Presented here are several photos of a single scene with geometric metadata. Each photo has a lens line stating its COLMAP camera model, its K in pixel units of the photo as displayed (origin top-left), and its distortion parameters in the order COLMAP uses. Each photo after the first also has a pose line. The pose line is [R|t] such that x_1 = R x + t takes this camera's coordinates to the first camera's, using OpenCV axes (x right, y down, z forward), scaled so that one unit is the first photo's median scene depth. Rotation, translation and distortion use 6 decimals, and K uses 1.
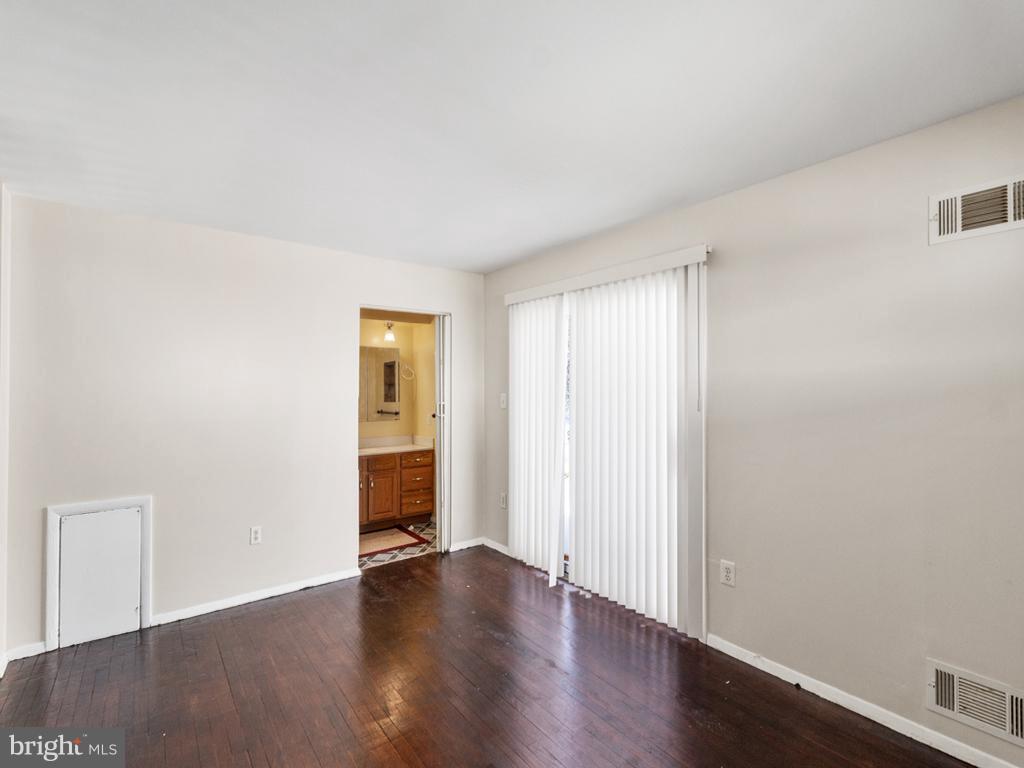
lens RADIAL K [[481.3, 0, 504.6], [0, 481.3, 387.1], [0, 0, 1]] dist [-0.001026, 0.001017]
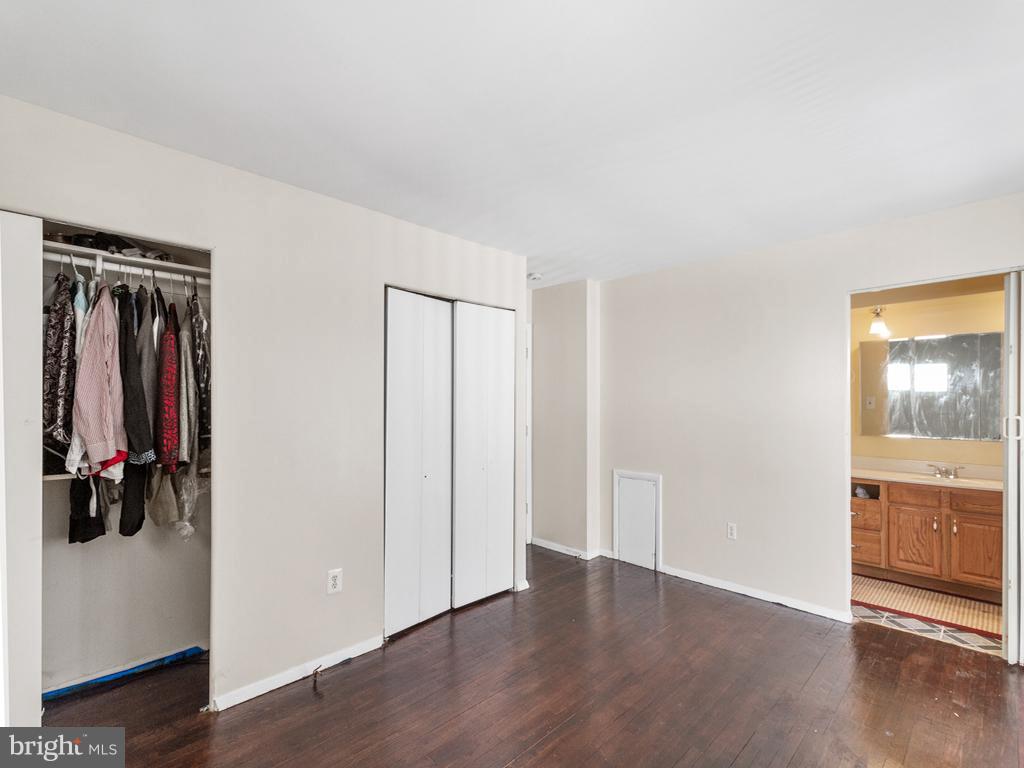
lens RADIAL K [[481.3, 0, 512.7], [0, 481.3, 390.3], [0, 0, 1]] dist [-0.001026, 0.001017]
pose [[0.114768, -0.013840, -0.993296, 0.439540], [0.013464, 0.999833, -0.012375, -0.002021], [0.993301, -0.011954, 0.114935, 0.335863]]
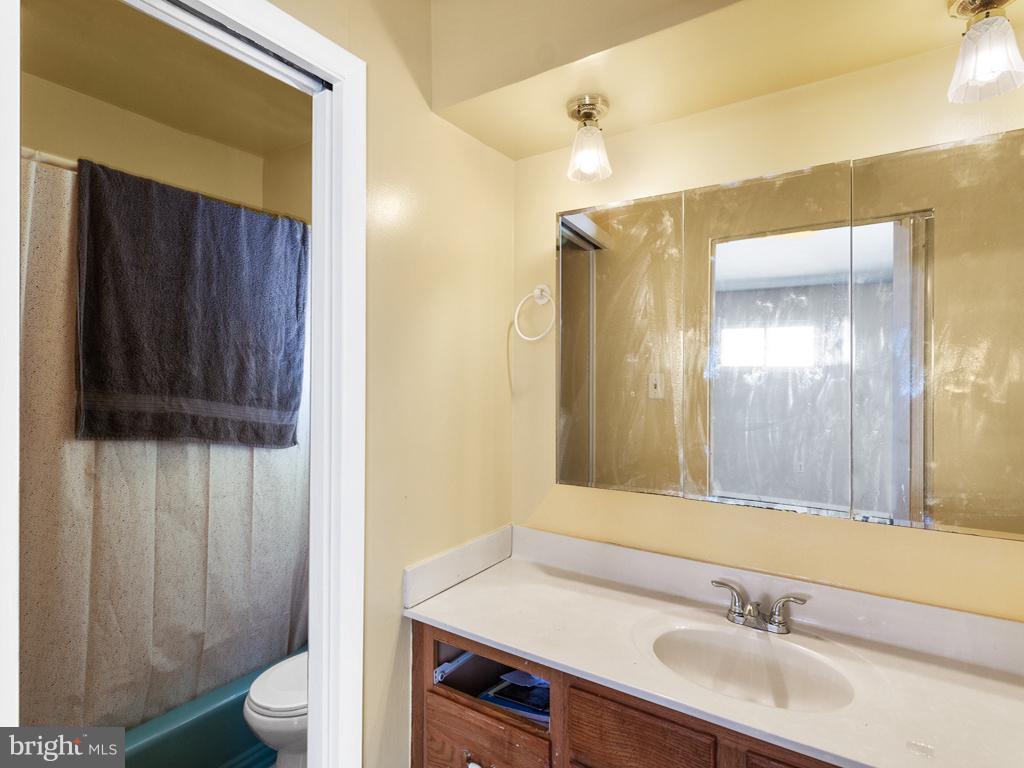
lens RADIAL K [[544.3, 0, 521.1], [0, 544.3, 370.5], [0, 0, 1]] dist [0.004936, 0.002500]
pose [[0.342315, -0.007018, -0.939559, -0.150341], [0.010434, 0.999939, -0.003667, 0.008587], [0.939527, -0.008548, 0.342367, 1.054165]]
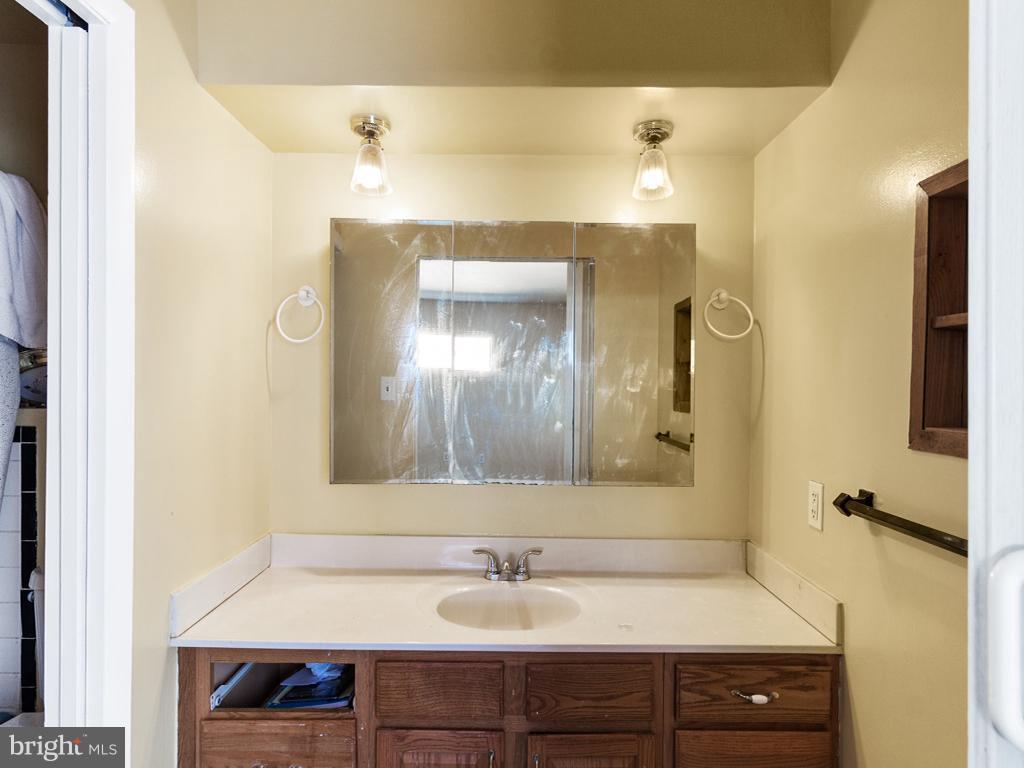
lens RADIAL K [[544.3, 0, 530.0], [0, 544.3, 378.1], [0, 0, 1]] dist [0.004936, 0.002500]
pose [[0.809826, 0.006431, -0.586635, -0.157065], [-0.003063, 0.999973, 0.006733, 0.007816], [0.586662, -0.003656, 0.809824, 0.970141]]
